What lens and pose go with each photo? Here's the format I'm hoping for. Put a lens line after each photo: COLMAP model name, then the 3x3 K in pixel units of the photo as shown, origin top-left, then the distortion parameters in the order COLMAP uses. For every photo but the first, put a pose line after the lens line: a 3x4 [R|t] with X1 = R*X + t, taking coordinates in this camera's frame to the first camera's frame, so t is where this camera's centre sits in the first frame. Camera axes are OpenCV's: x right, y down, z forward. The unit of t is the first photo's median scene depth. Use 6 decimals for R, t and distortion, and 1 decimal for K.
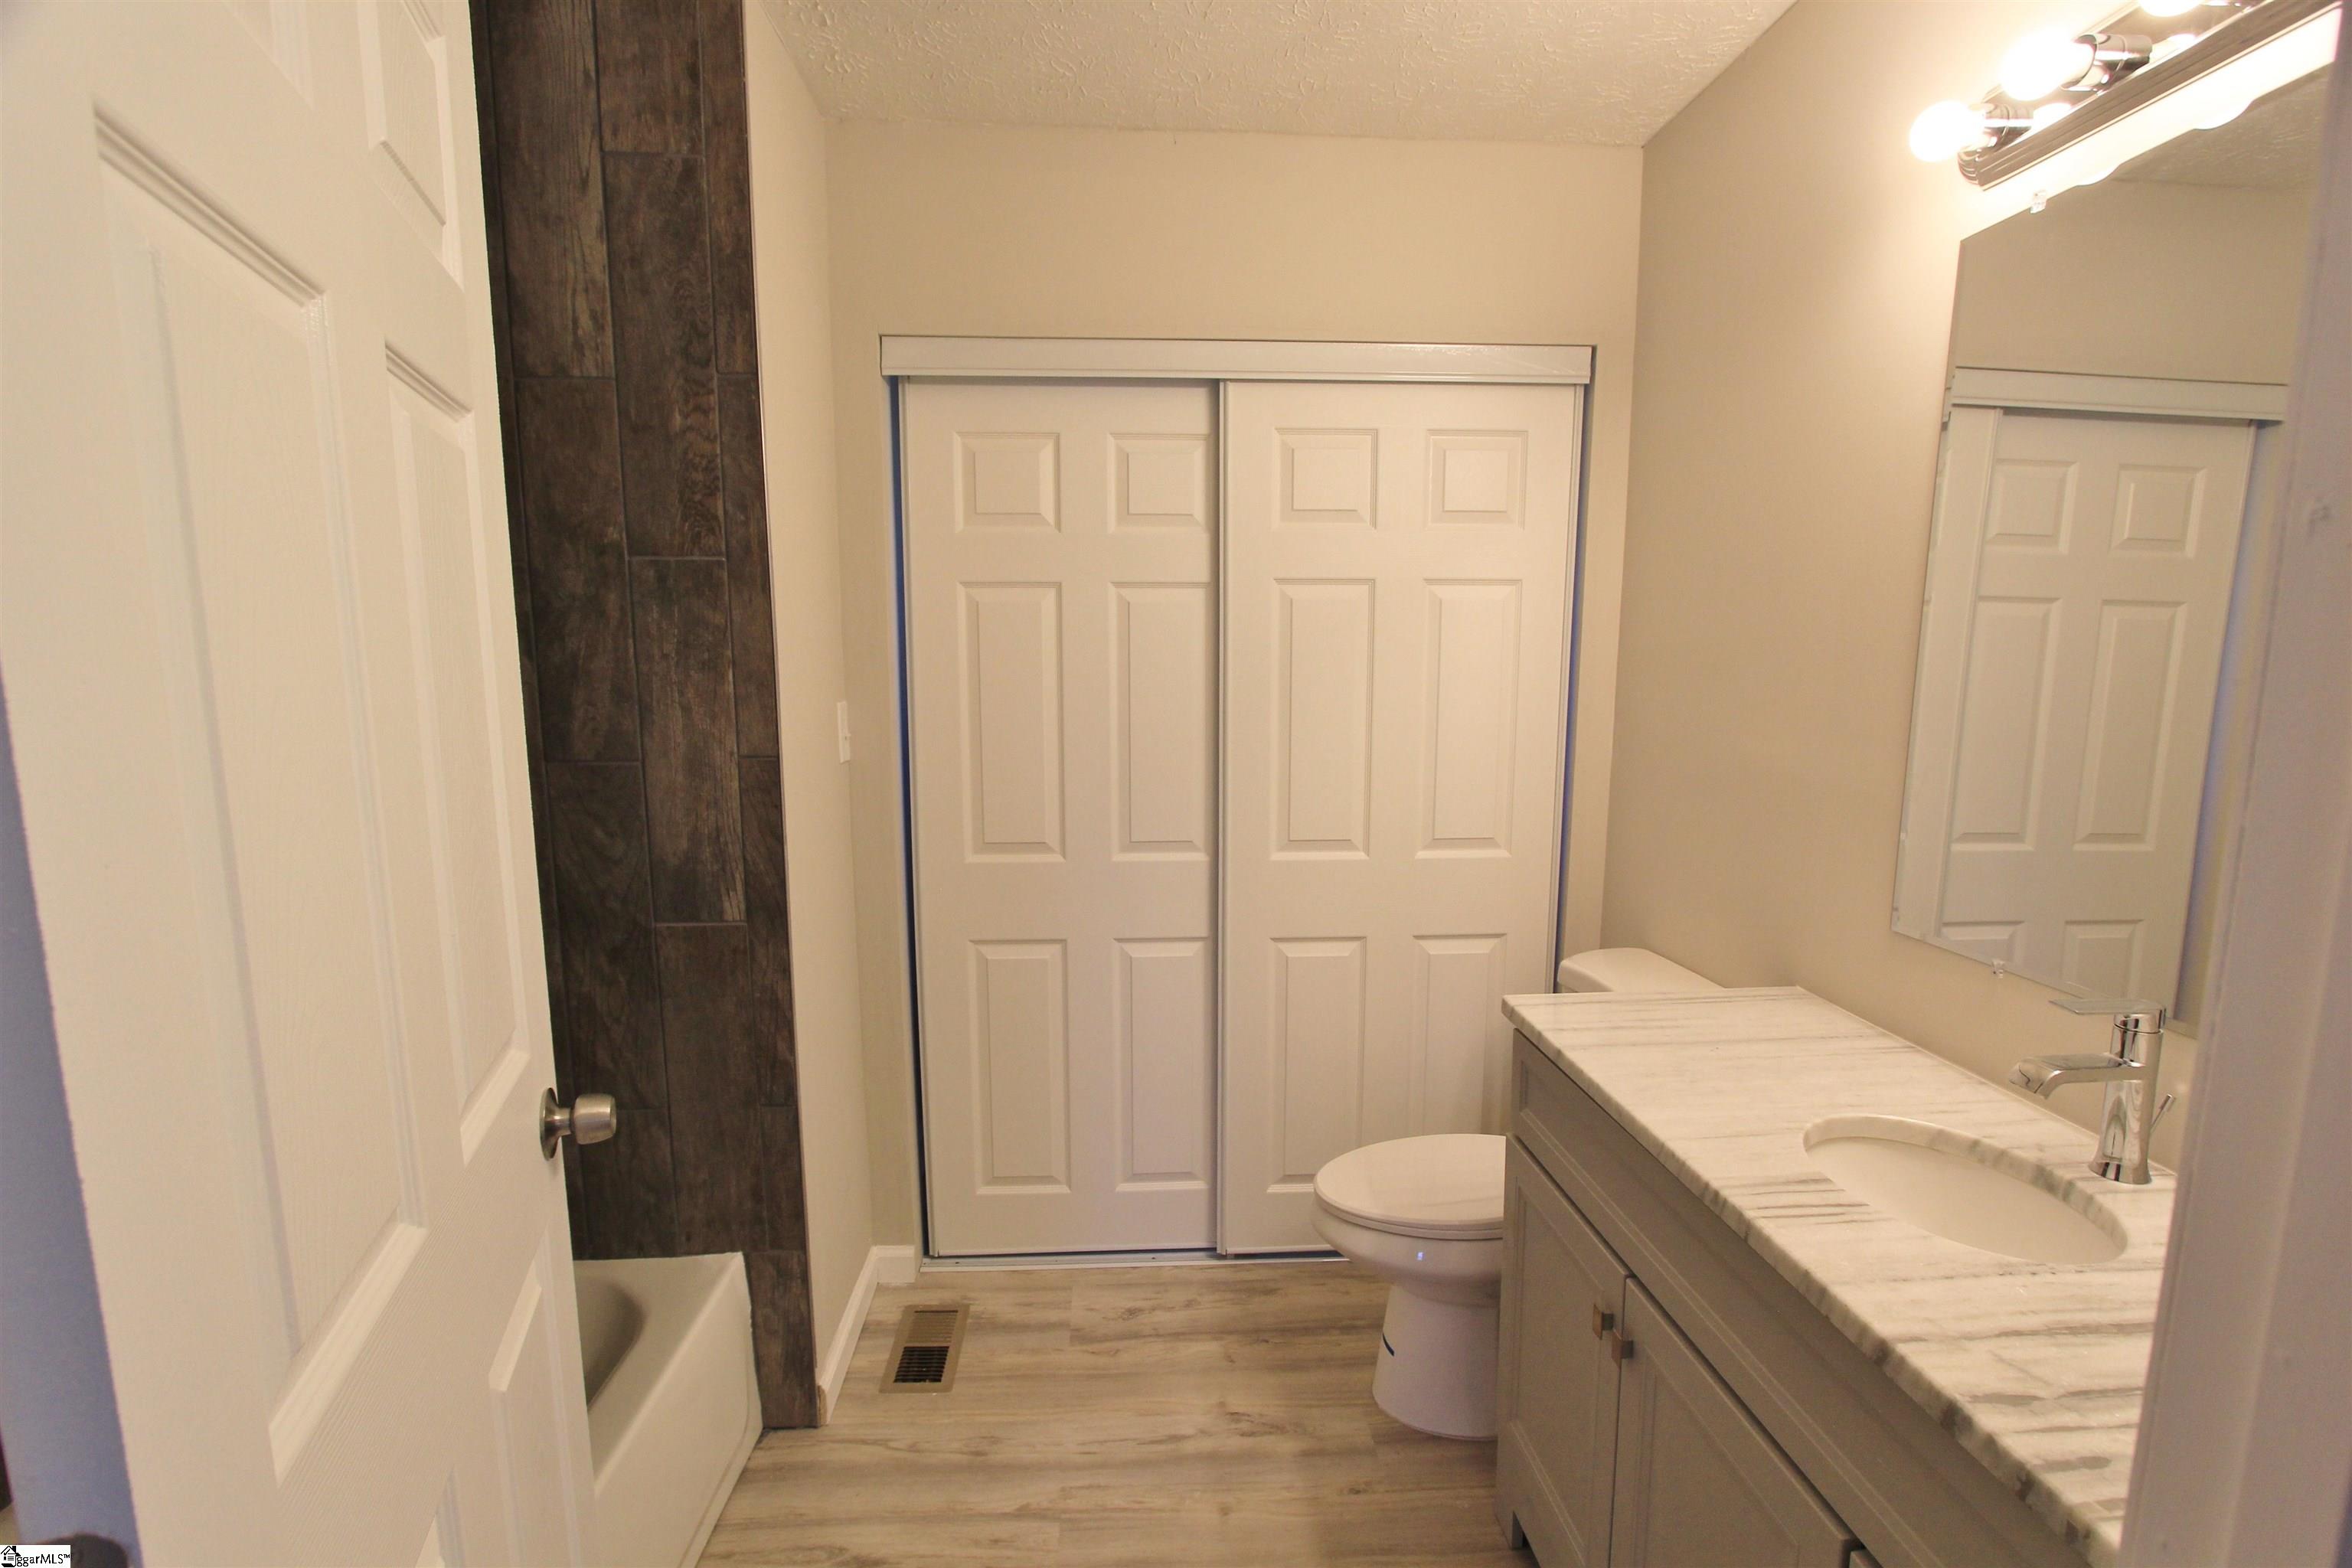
lens RADIAL K [[1089.1, 0, 1181.7], [0, 1089.1, 810.0], [0, 0, 1]] dist [-0.014862, 0.001499]
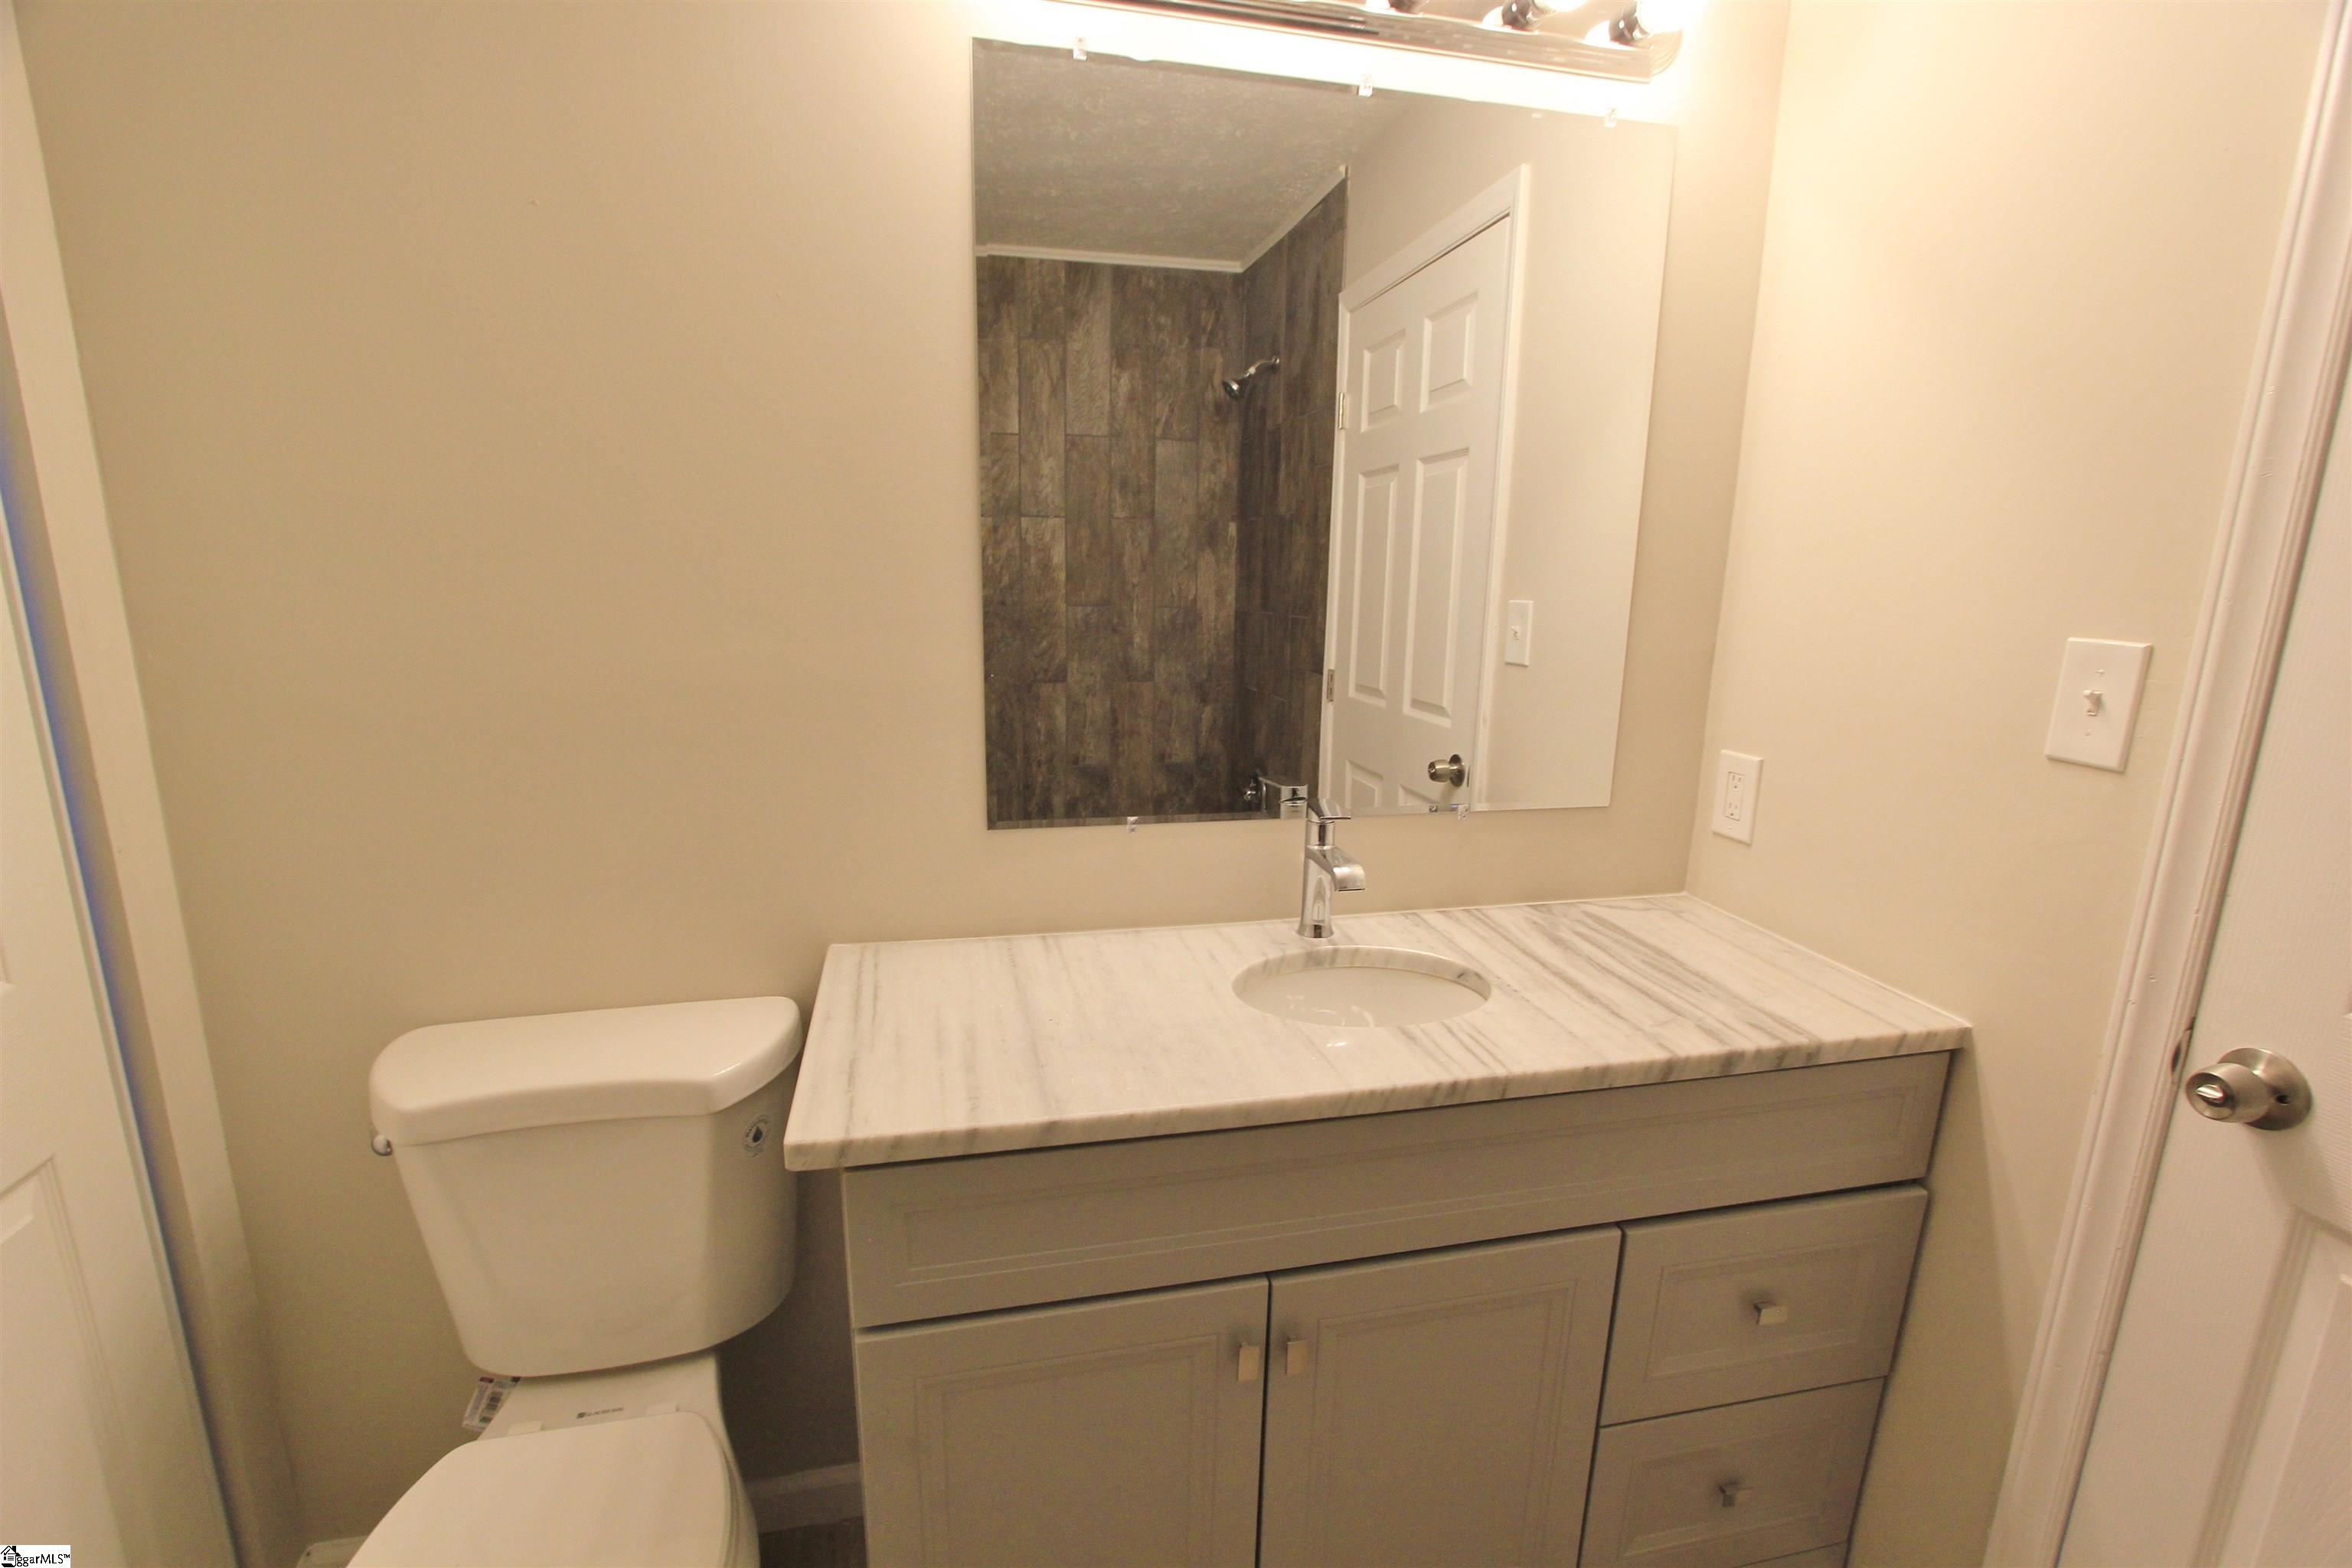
lens RADIAL K [[1089.1, 0, 1181.7], [0, 1089.1, 810.0], [0, 0, 1]] dist [-0.014862, 0.001499]
pose [[-0.164988, -0.223148, 0.960721, -0.287101], [0.125164, 0.961457, 0.244814, -0.125876], [-0.978322, 0.160639, -0.130699, 1.079386]]
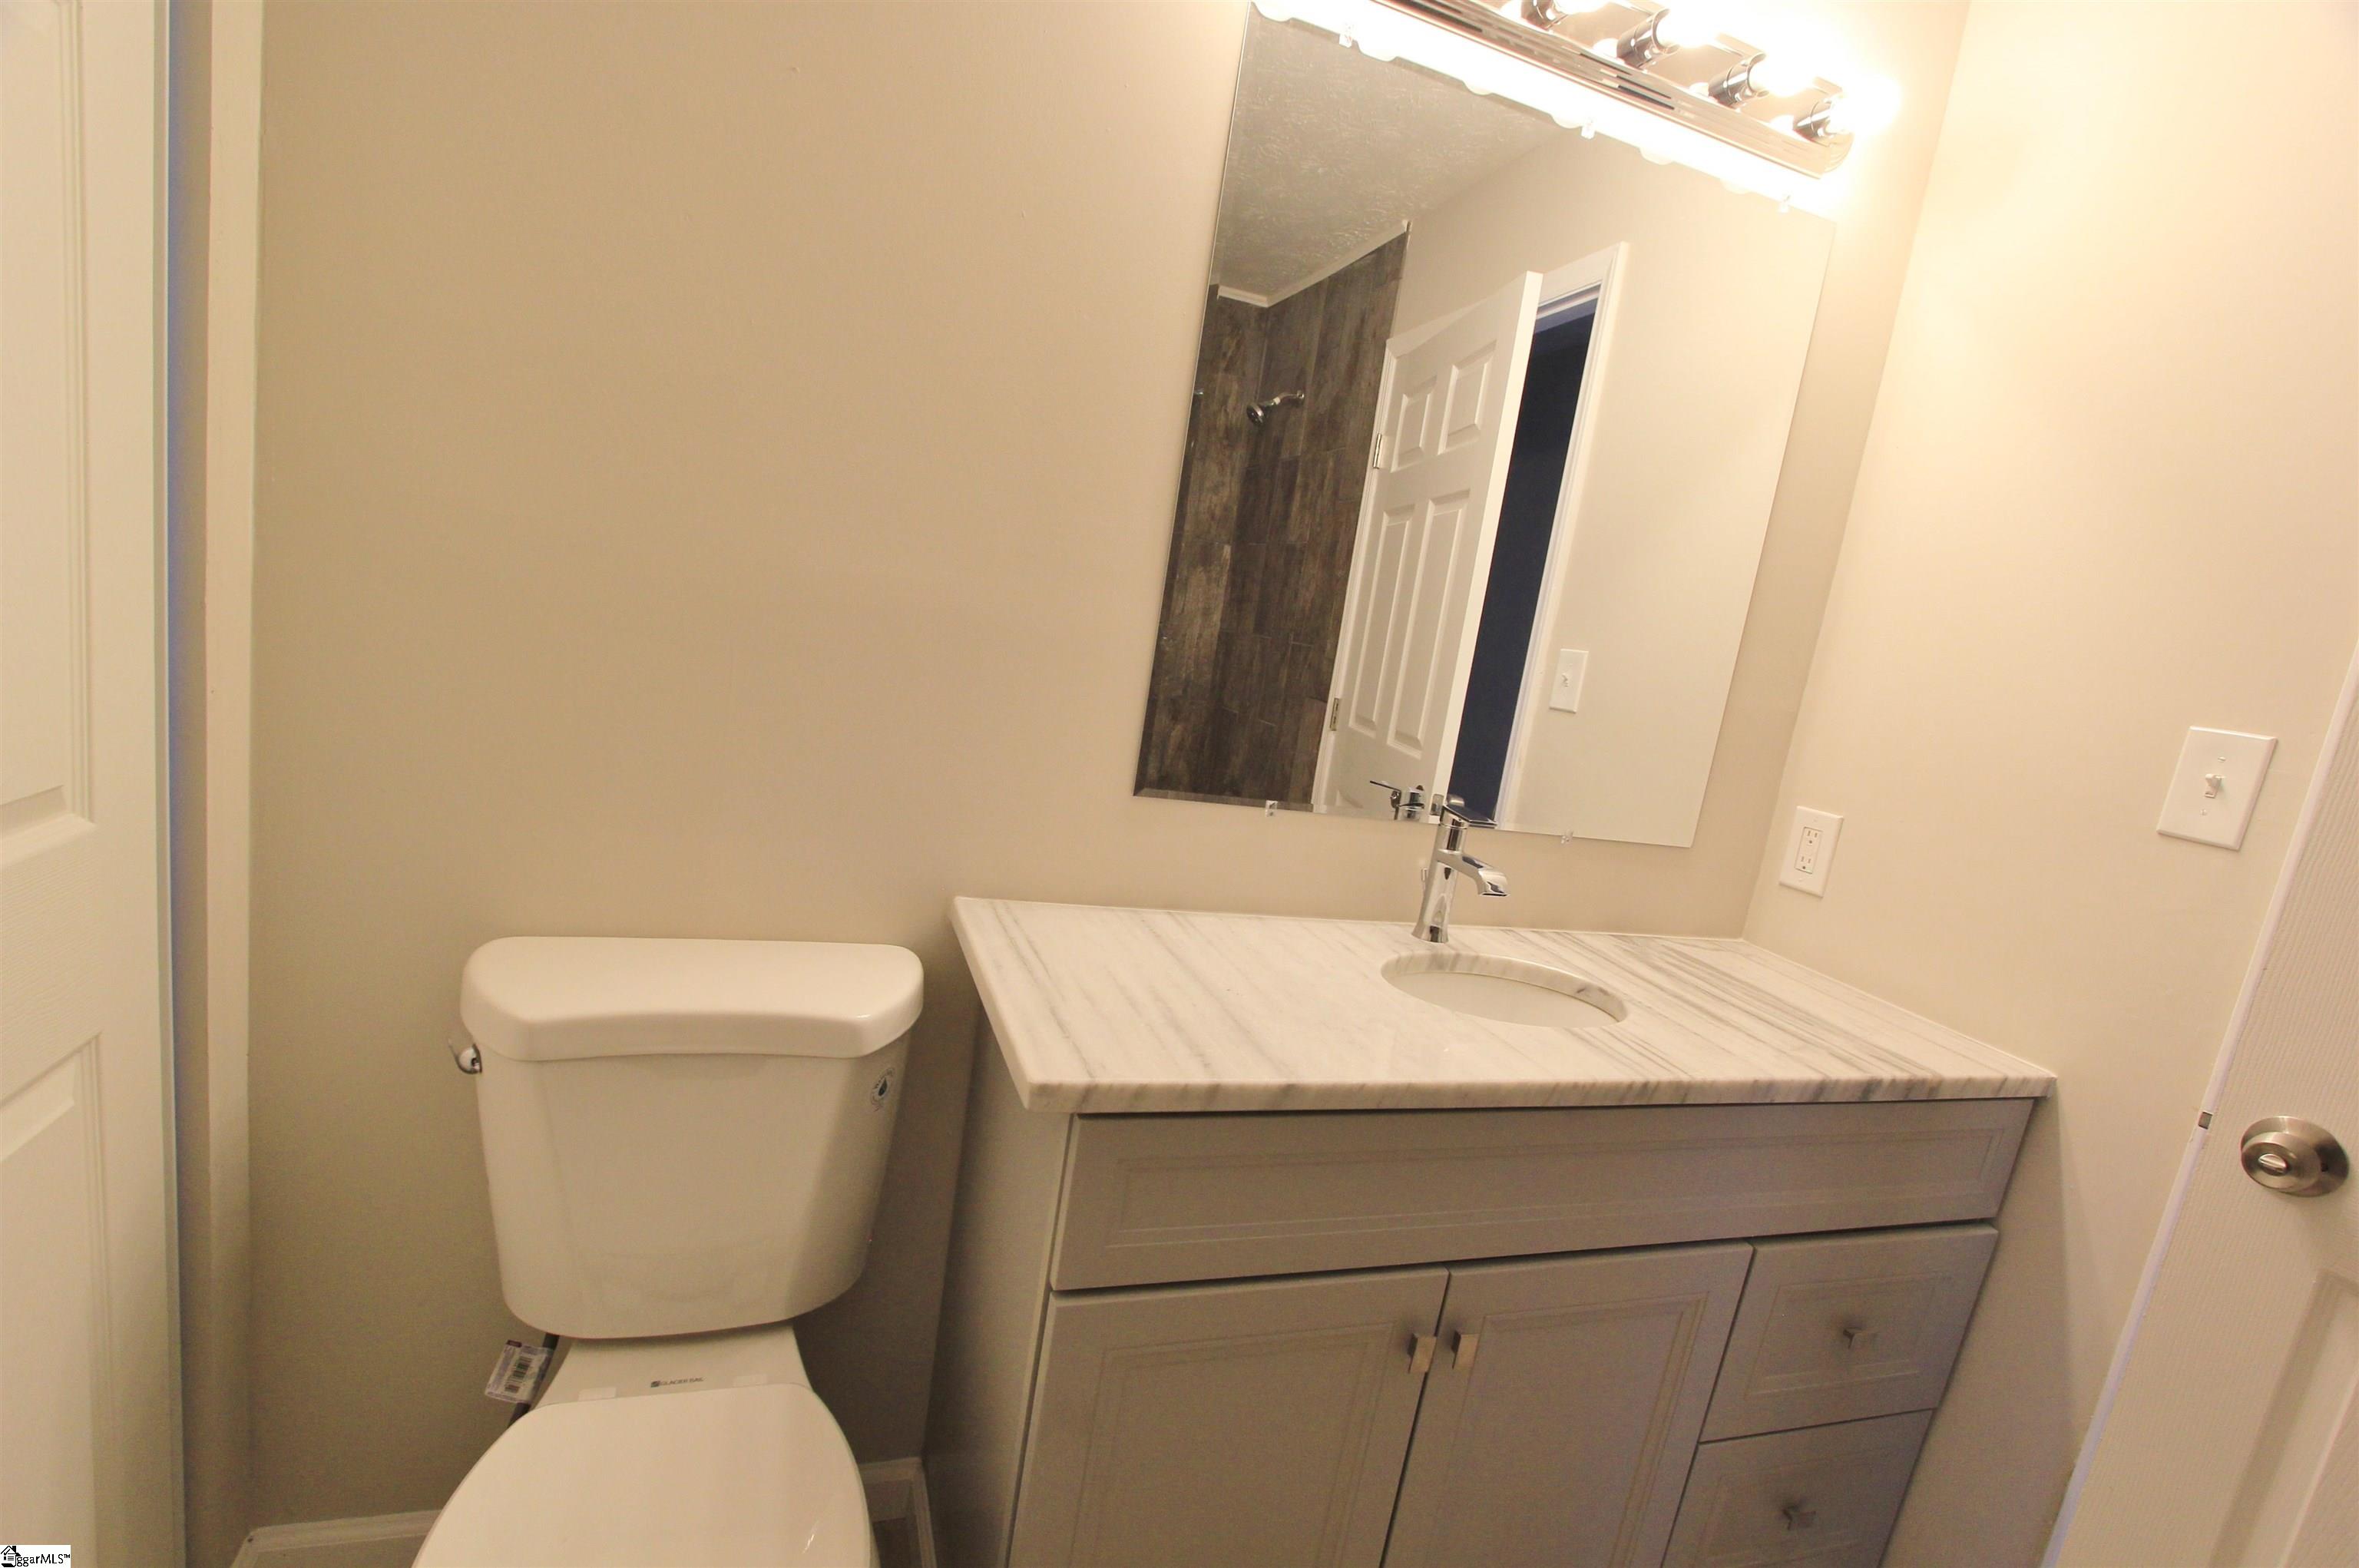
lens RADIAL K [[1100.6, 0, 1182.8], [0, 1100.6, 792.4], [0, 0, 1]] dist [-0.015610, -0.000114]
pose [[-0.262757, -0.200129, 0.943879, -0.237410], [-0.014618, 0.978966, 0.203499, -0.087713], [-0.964751, 0.039674, -0.260156, 1.349896]]
